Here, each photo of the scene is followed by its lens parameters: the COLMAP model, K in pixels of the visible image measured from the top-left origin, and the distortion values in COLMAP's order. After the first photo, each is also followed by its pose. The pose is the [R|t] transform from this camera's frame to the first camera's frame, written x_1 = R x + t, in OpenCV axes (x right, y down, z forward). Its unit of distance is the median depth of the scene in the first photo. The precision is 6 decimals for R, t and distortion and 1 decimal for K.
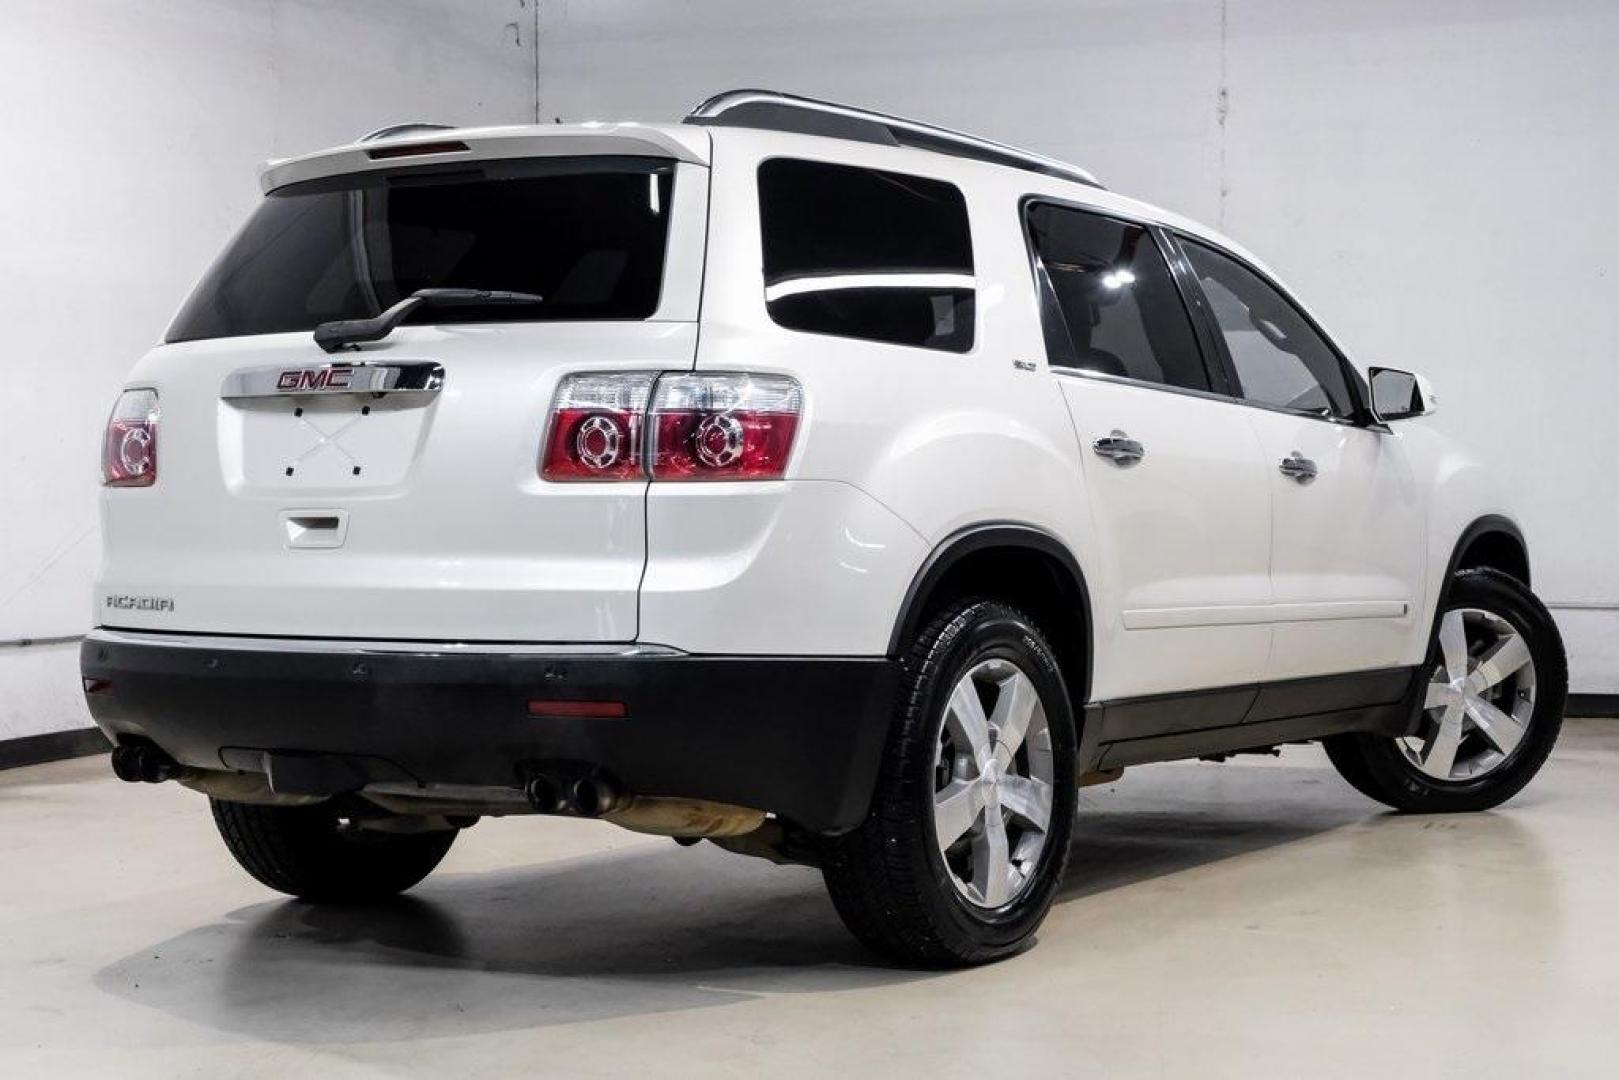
lens RADIAL K [[2753.3, 0, 808.4], [0, 2753.3, 656.3], [0, 0, 1]] dist [0.039192, 0.086902]
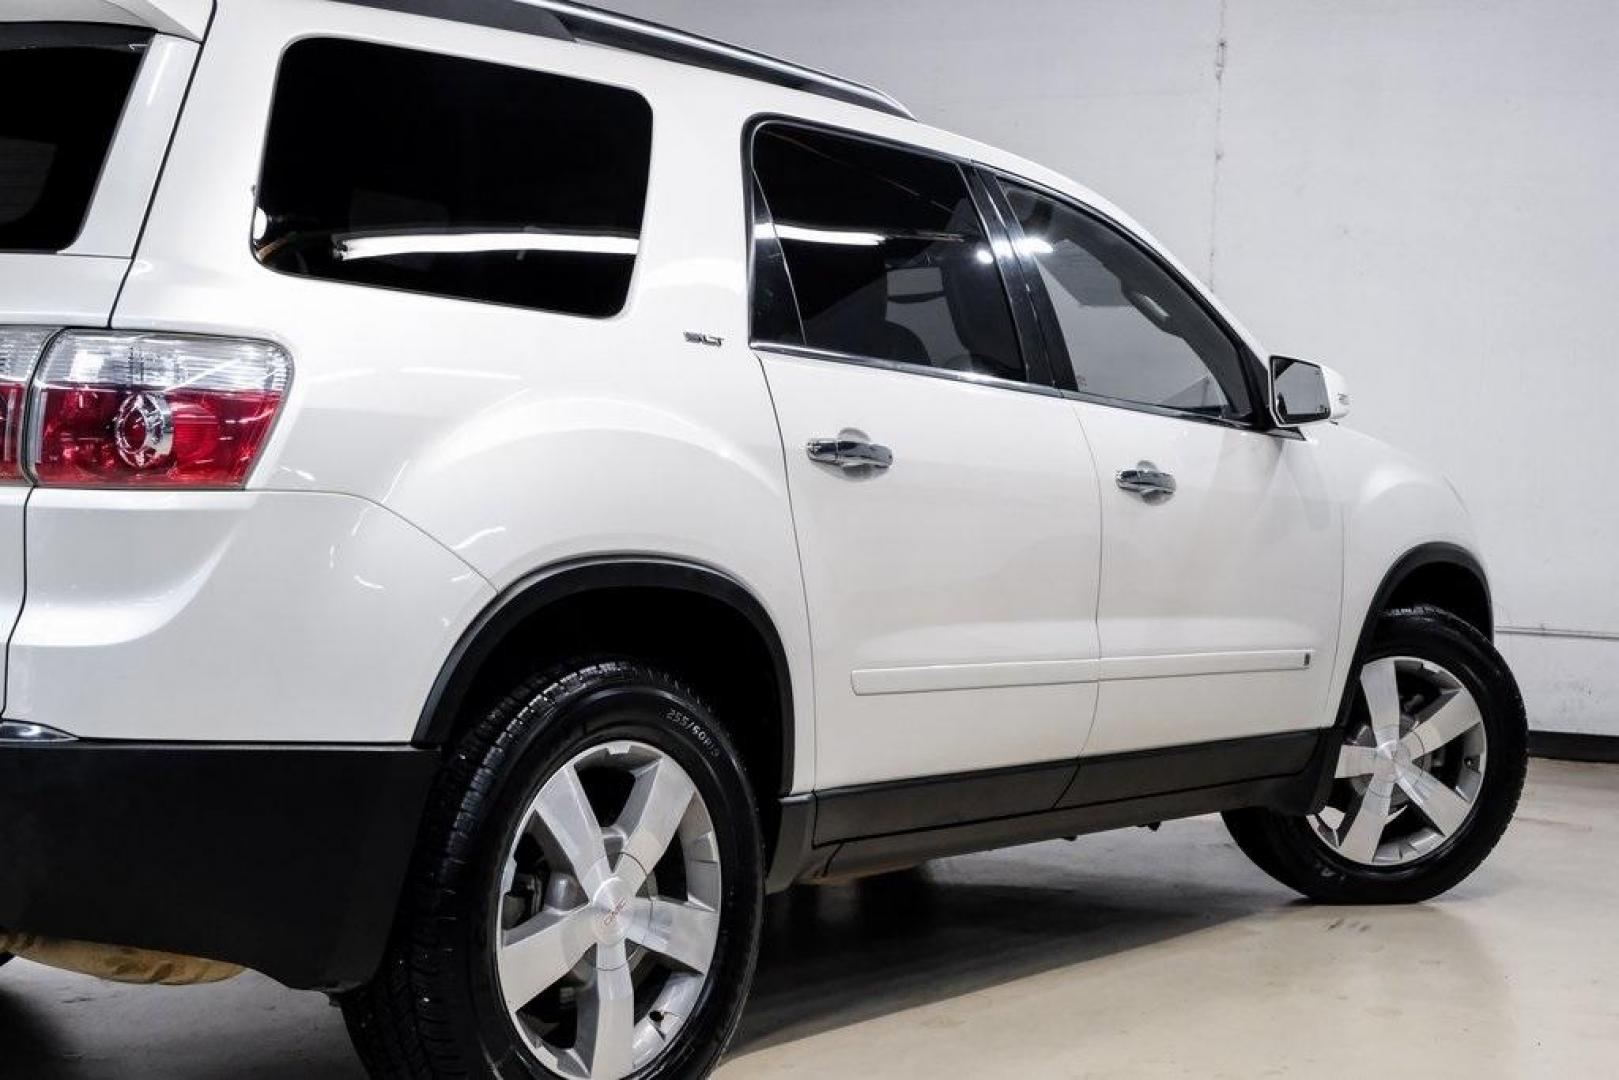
lens RADIAL K [[2582.6, 0, 810.5], [0, 2582.6, 605.7], [0, 0, 1]] dist [0.026337, 0.162924]
pose [[0.997361, 0.040231, -0.060443, 0.156782], [-0.040236, 0.999190, 0.001132, -0.037264], [0.060440, 0.001303, 0.998171, 0.322142]]
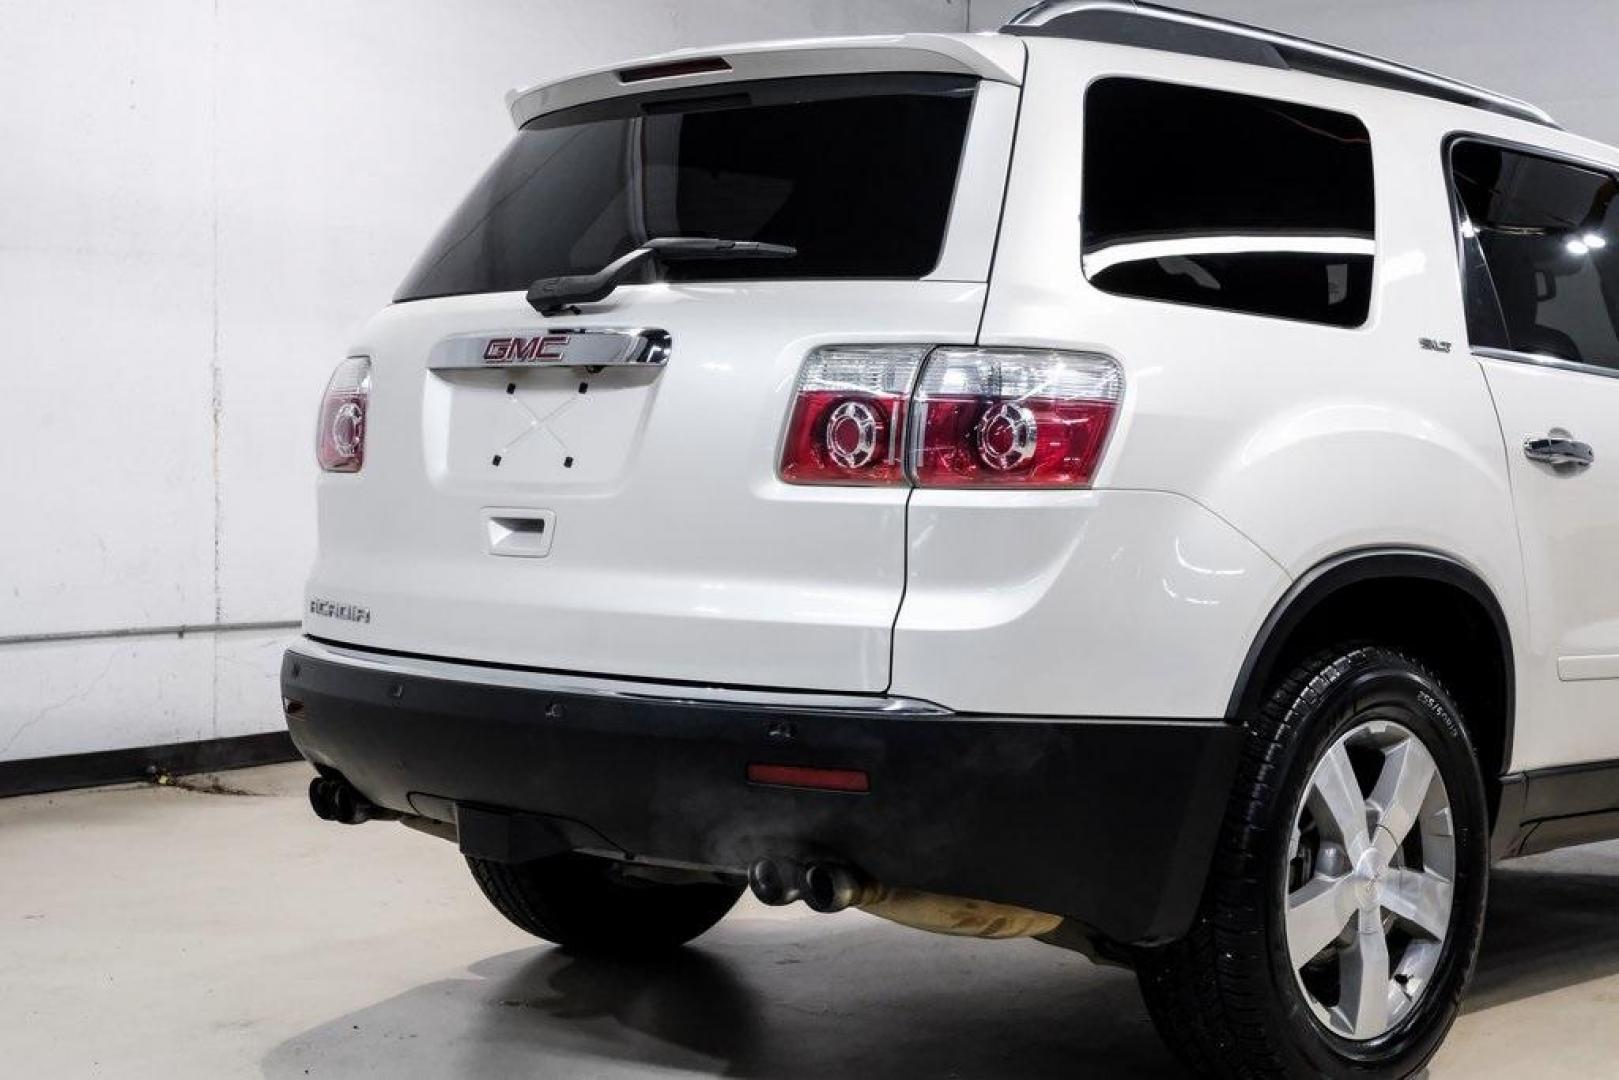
lens RADIAL K [[2582.6, 0, 810.5], [0, 2582.6, 605.7], [0, 0, 1]] dist [0.026337, 0.162924]
pose [[0.982217, 0.035172, -0.184426, 0.043540], [-0.035537, 0.999367, 0.001326, -0.026691], [0.184356, 0.005252, 0.982846, 0.249107]]
